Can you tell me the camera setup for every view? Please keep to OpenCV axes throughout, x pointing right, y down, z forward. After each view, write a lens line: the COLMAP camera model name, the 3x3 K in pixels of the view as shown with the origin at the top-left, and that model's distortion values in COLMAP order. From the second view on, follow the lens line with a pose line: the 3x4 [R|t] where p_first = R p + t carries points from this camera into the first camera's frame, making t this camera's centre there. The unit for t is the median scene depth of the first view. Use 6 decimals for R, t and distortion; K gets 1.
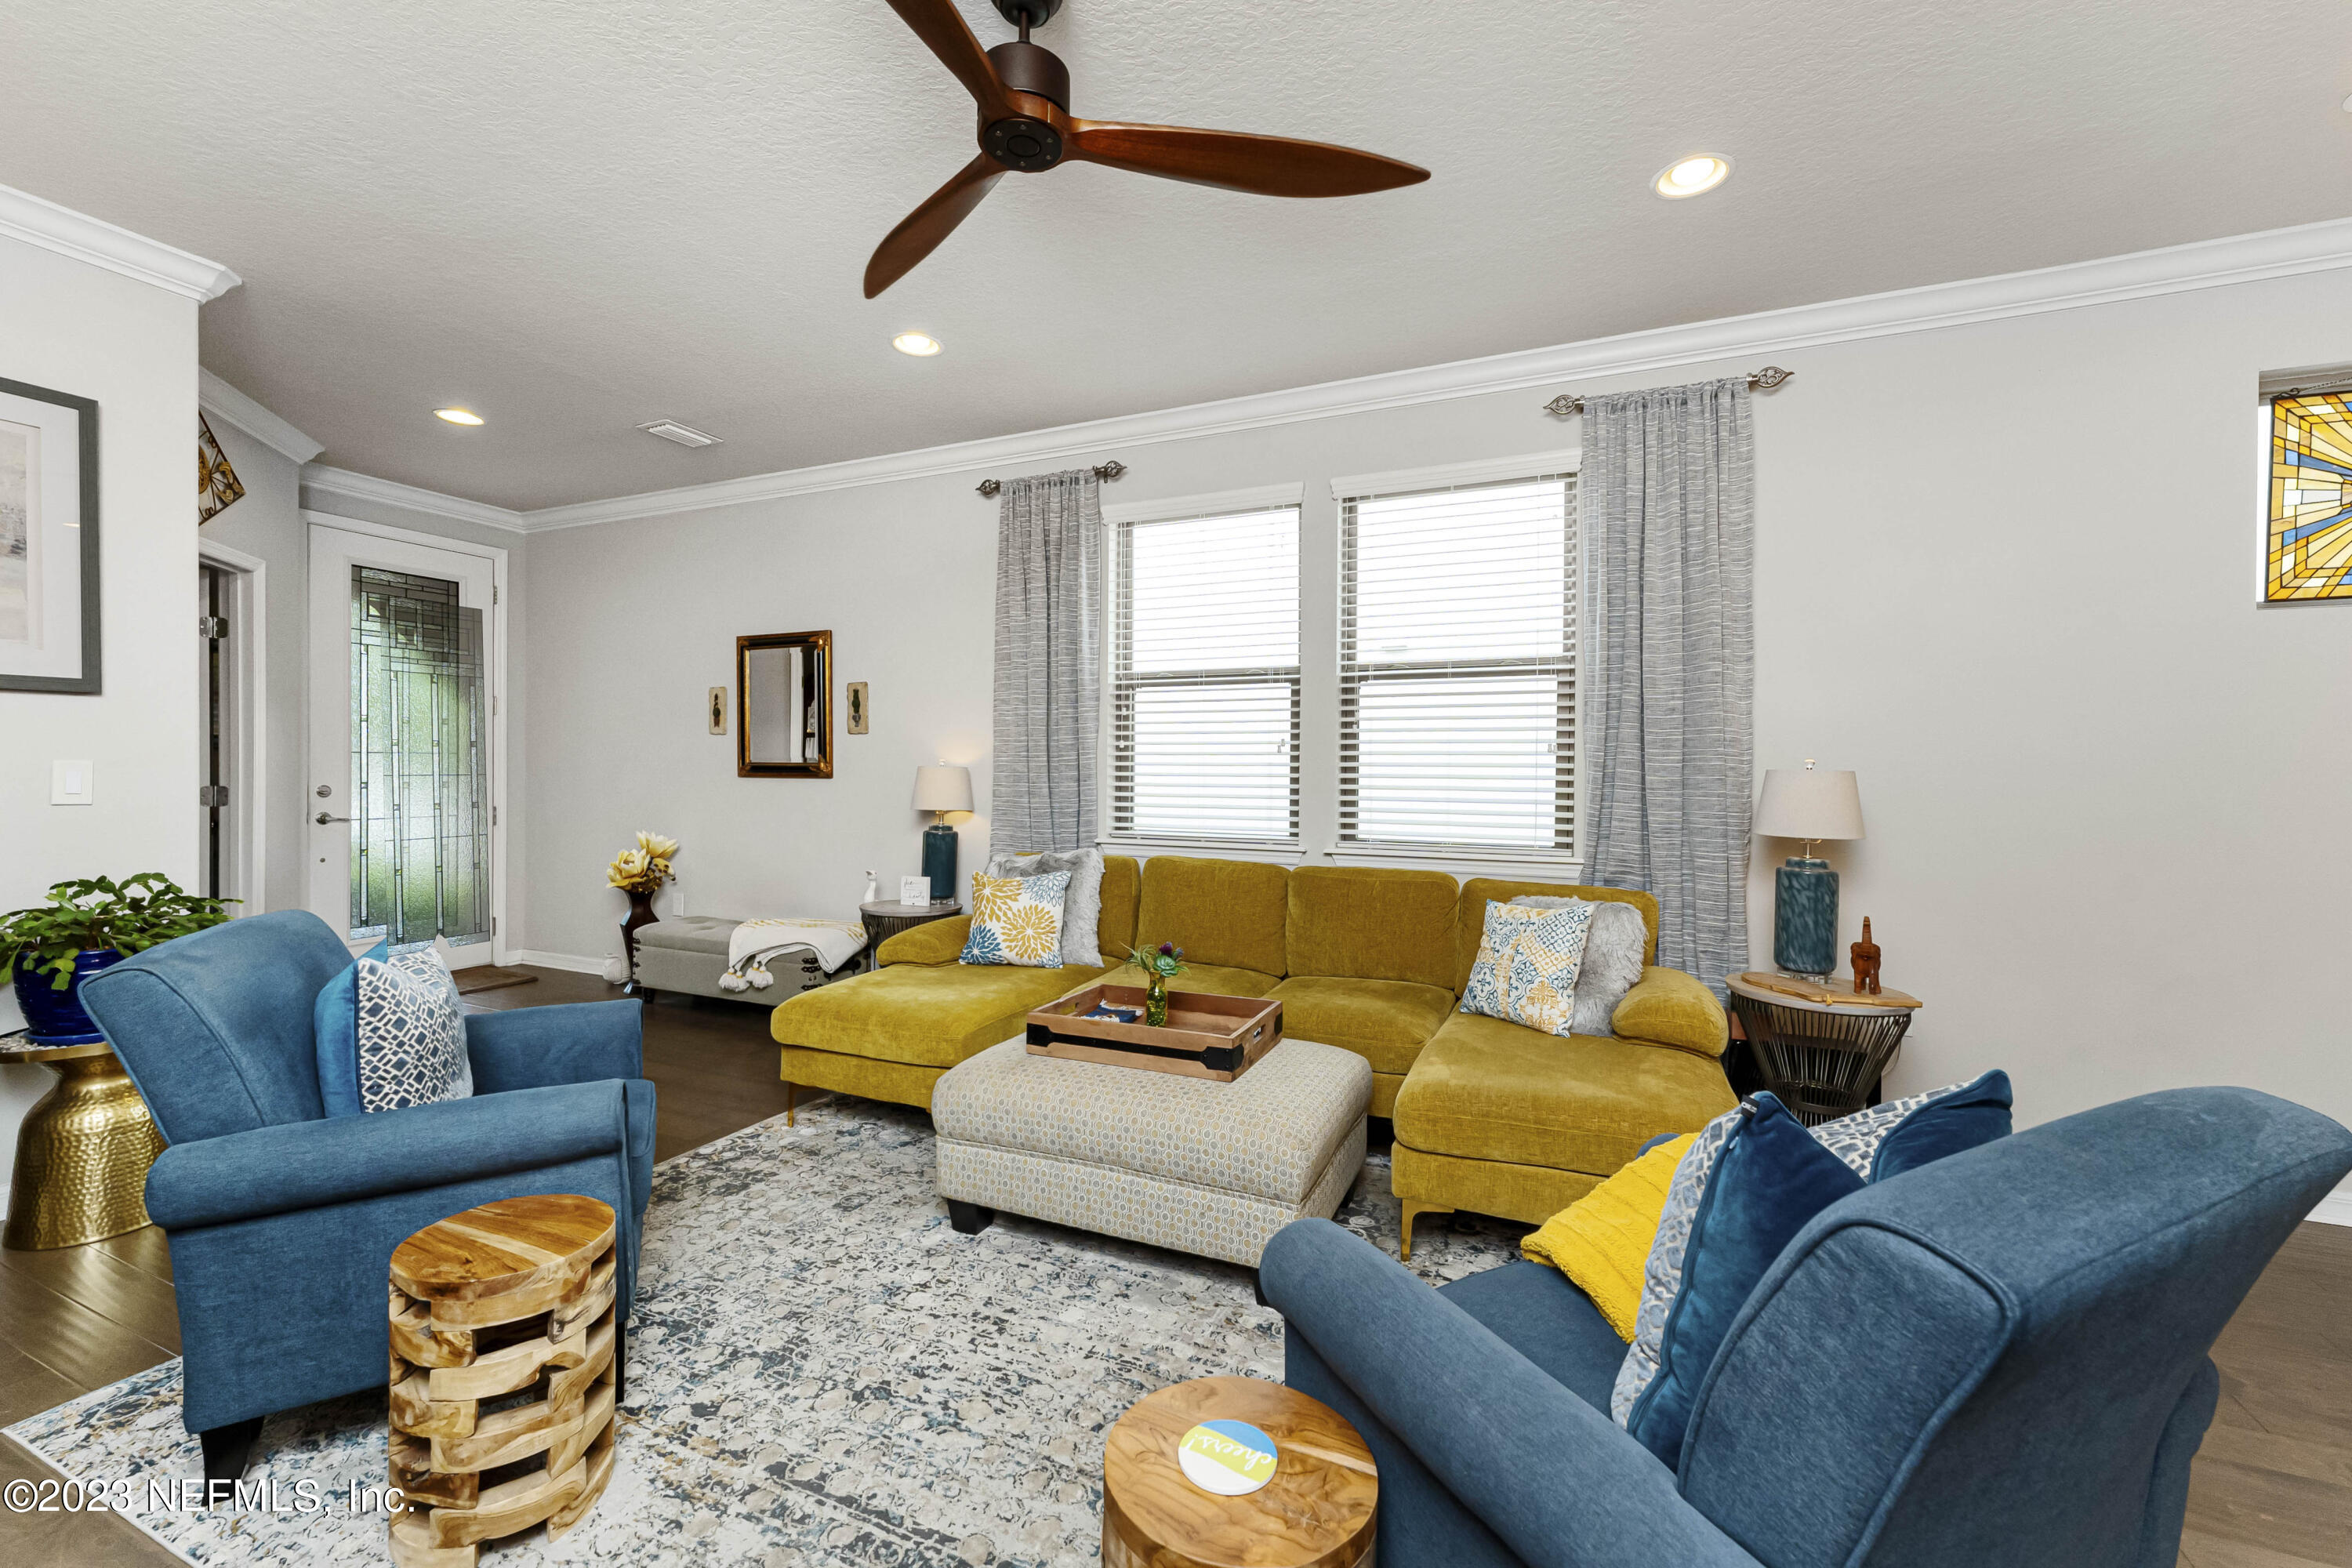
lens RADIAL K [[944.7, 0, 1174.8], [0, 944.7, 791.6], [0, 0, 1]] dist [-0.002912, 0.000142]
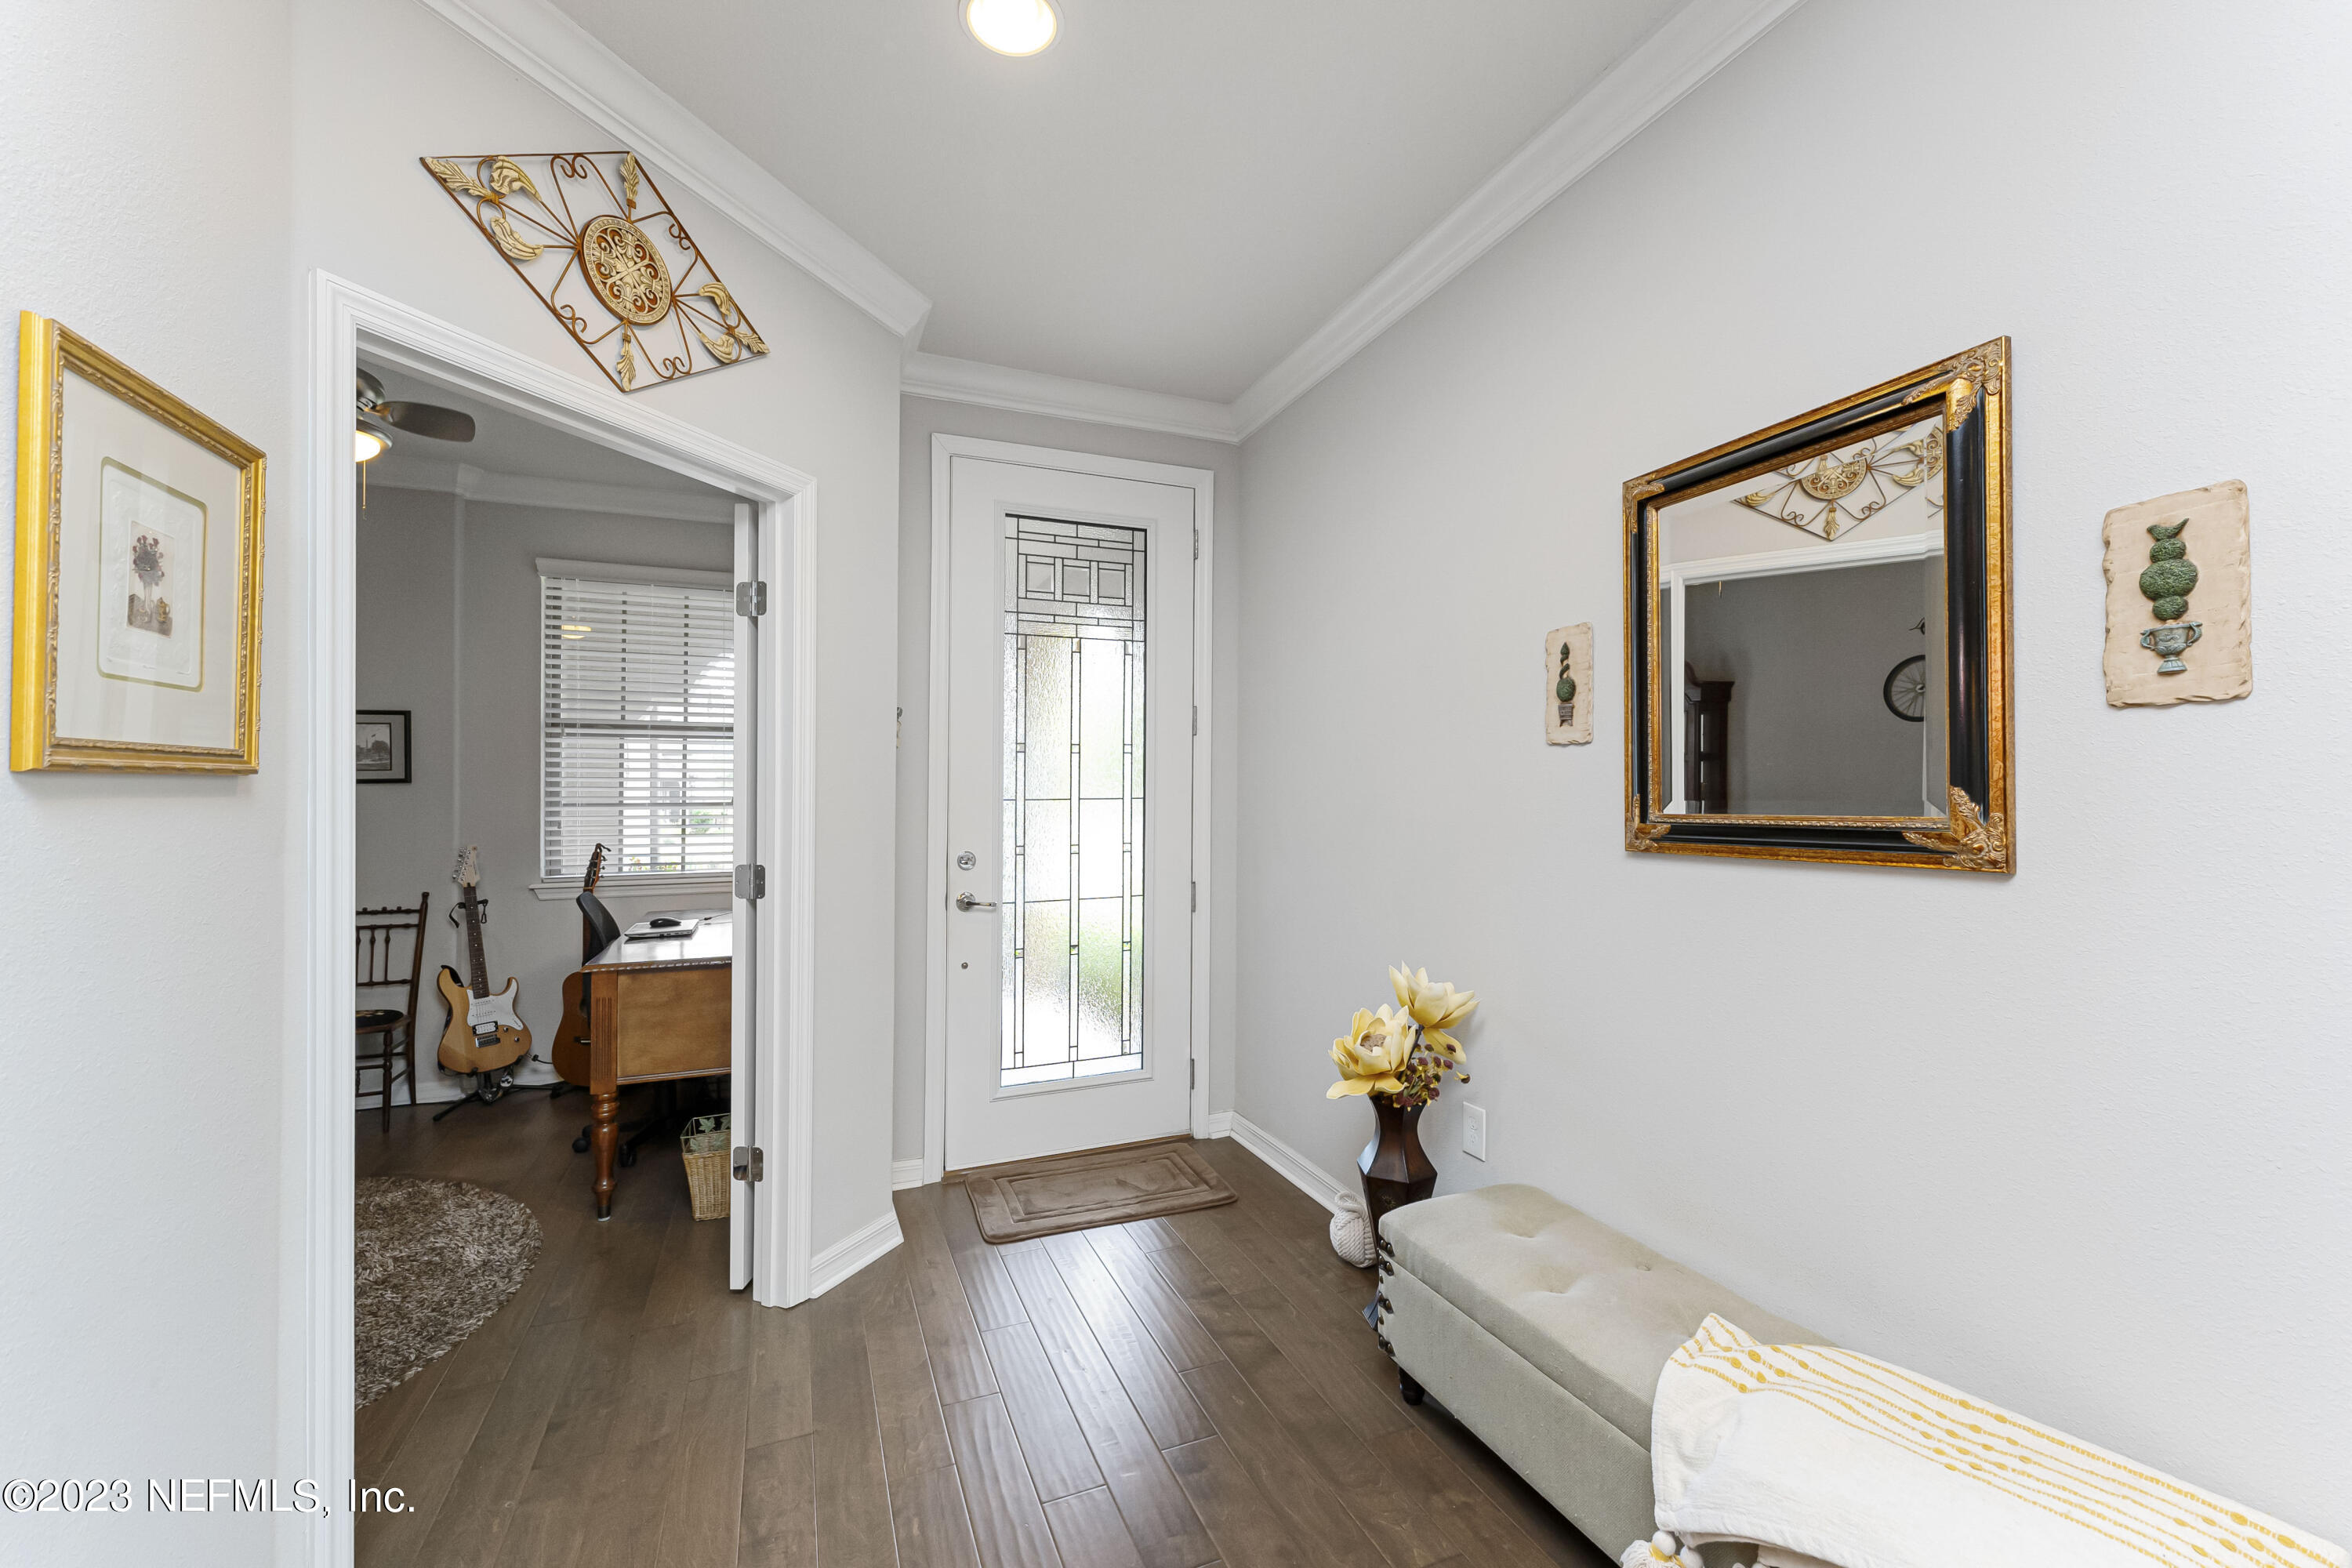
lens RADIAL K [[944.7, 0, 1179.9], [0, 944.7, 791.8], [0, 0, 1]] dist [-0.002912, 0.000142]
pose [[0.728673, -0.016598, -0.684660, -0.335177], [-0.004767, 0.999559, -0.029306, -0.028586], [0.684845, 0.024618, 0.728273, 0.604748]]
